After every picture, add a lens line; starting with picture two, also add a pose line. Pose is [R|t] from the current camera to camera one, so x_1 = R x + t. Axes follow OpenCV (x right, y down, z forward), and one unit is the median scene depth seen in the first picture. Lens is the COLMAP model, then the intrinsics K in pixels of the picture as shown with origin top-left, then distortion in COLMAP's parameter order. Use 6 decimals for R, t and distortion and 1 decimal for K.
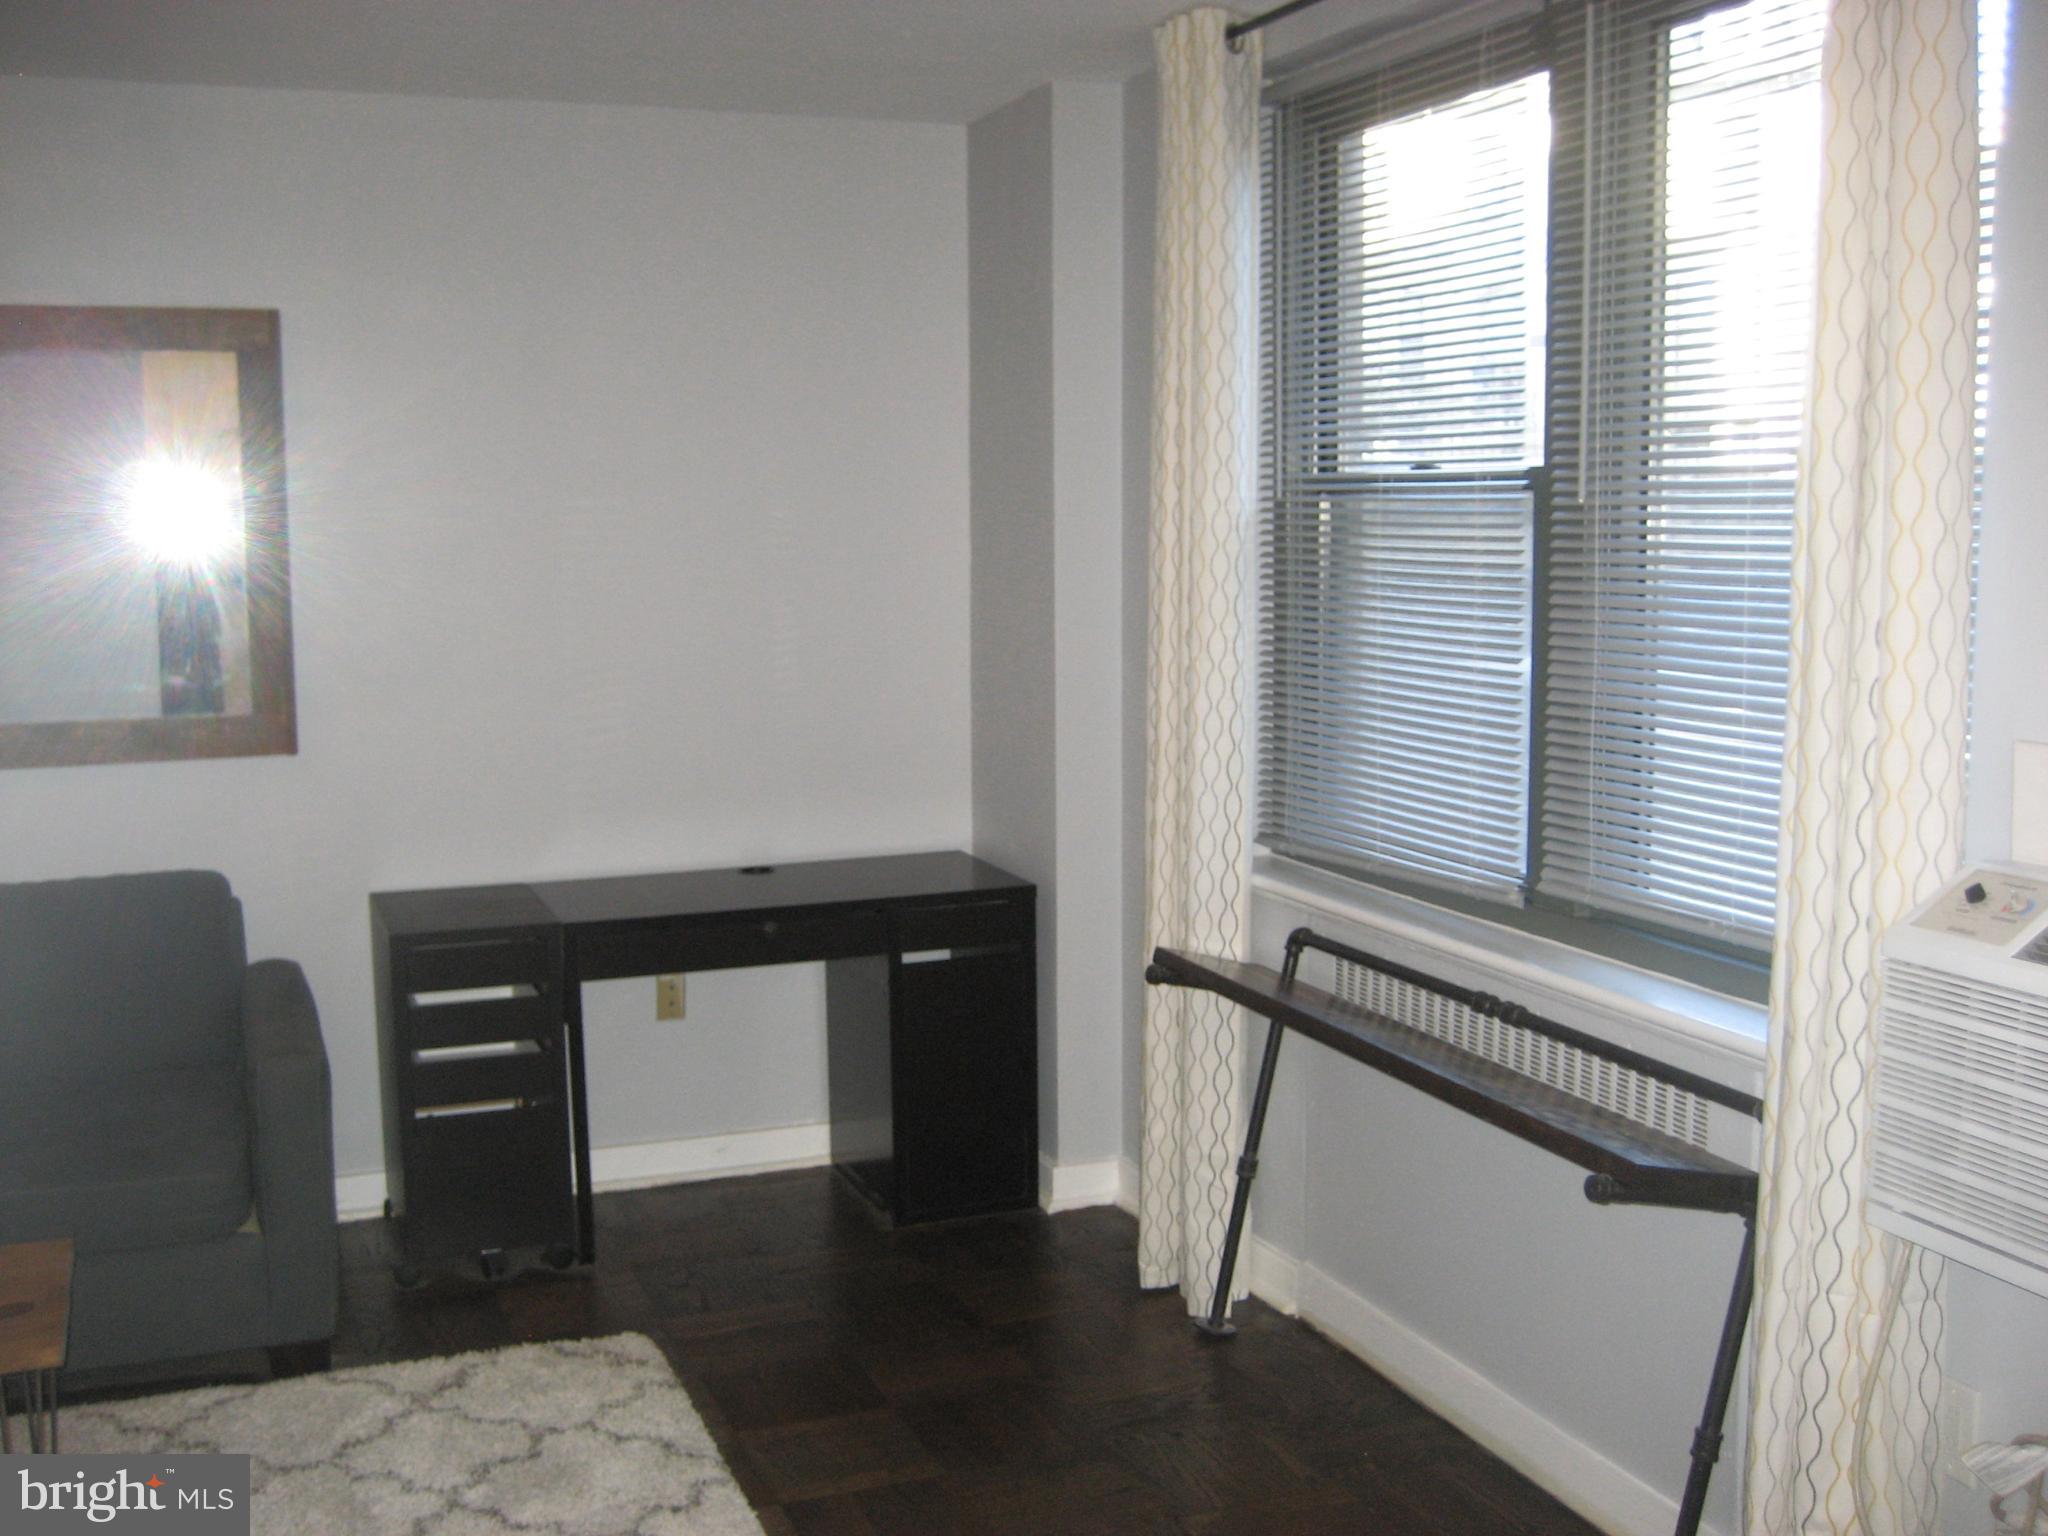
lens RADIAL K [[2133.8, 0, 1013.9], [0, 2133.8, 772.6], [0, 0, 1]] dist [-0.153402, 0.213233]
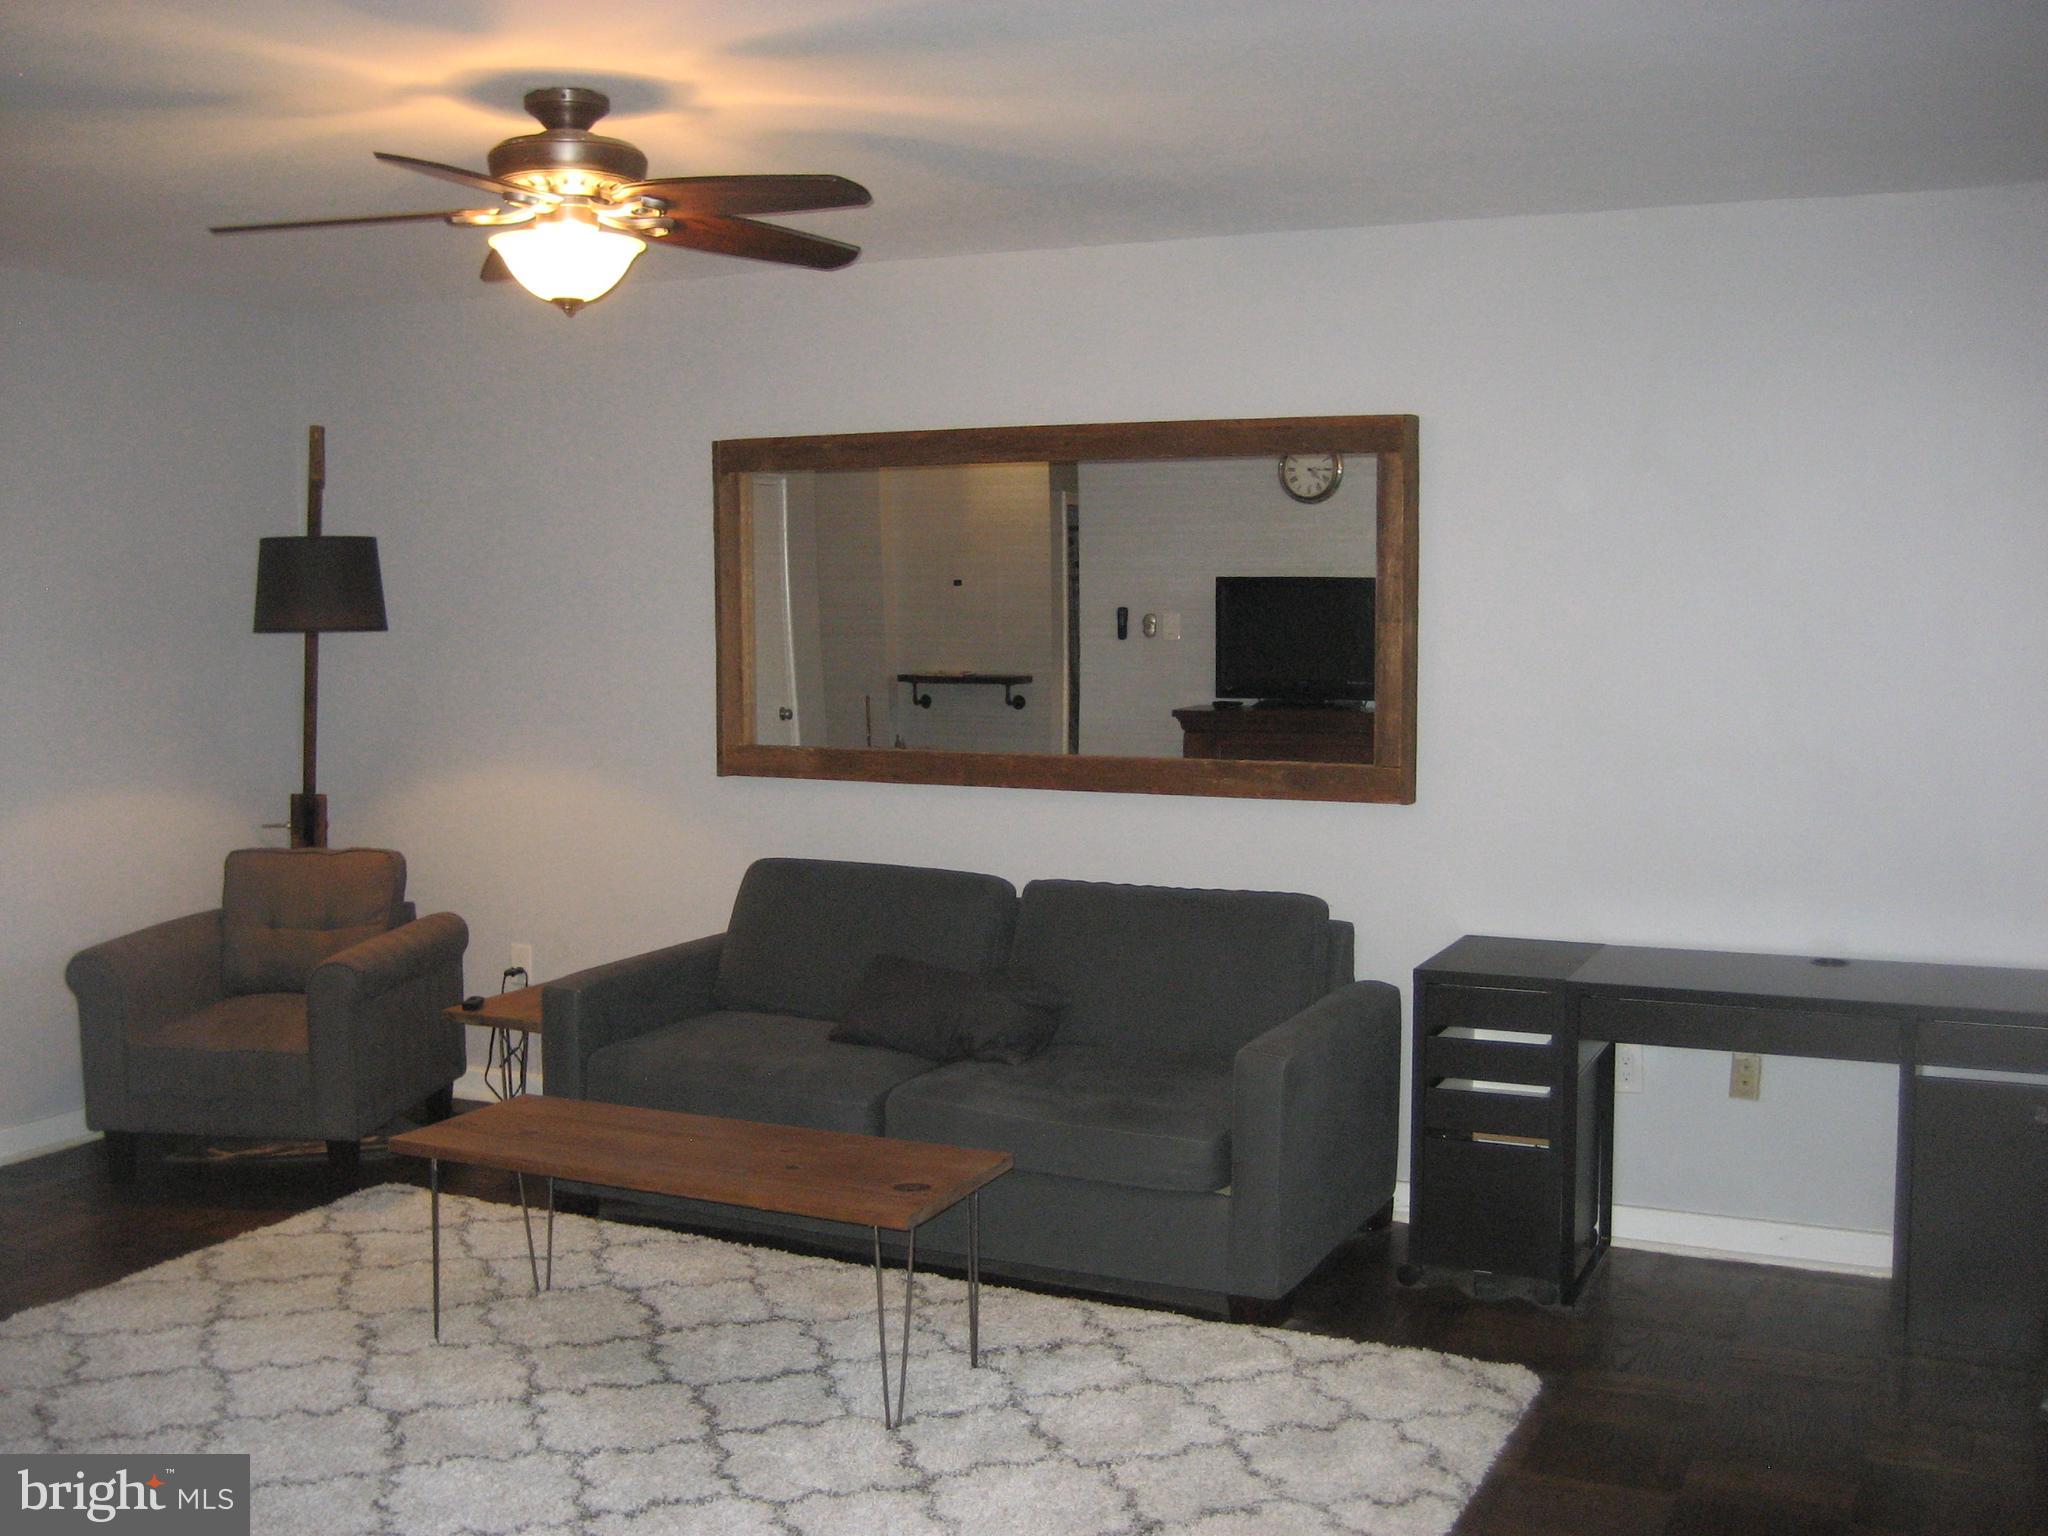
lens RADIAL K [[2133.8, 0, 1013.9], [0, 2133.8, 772.6], [0, 0, 1]] dist [-0.153402, 0.213233]
pose [[0.678711, 0.069326, -0.731126, 0.406520], [-0.091739, 0.995740, 0.009255, -0.019954], [0.728654, 0.060792, 0.682179, 0.069746]]
